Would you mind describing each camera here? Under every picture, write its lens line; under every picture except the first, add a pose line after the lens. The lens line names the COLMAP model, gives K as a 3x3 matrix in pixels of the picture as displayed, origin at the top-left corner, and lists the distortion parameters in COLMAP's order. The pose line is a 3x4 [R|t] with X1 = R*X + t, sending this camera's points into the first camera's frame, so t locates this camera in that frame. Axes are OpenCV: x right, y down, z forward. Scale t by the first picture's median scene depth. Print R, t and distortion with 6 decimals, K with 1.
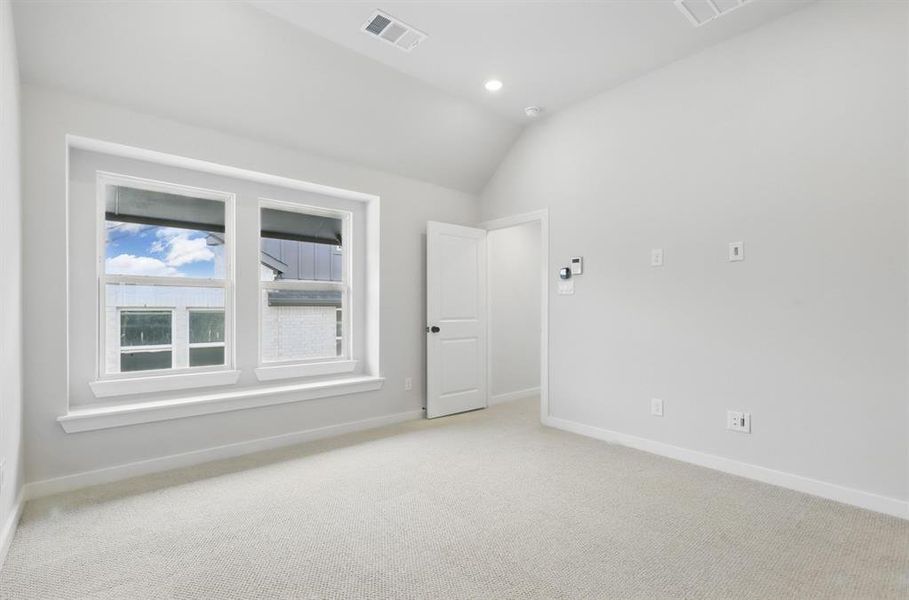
lens RADIAL K [[416.0, 0, 455.9], [0, 416.0, 308.6], [0, 0, 1]] dist [-0.000209, -0.000016]
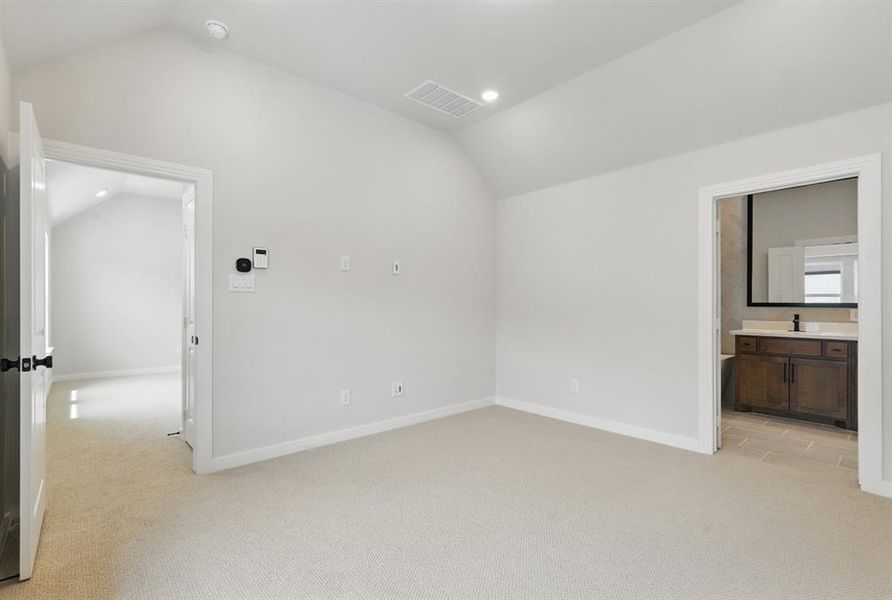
lens RADIAL K [[414.4, 0, 441.8], [0, 414.4, 305.1], [0, 0, 1]] dist [0.011149, 0.000016]
pose [[-0.002197, -0.000914, 0.999997, -0.536744], [0.001783, 0.999998, 0.000918, -0.009279], [-0.999996, 0.001785, -0.002196, 0.639508]]
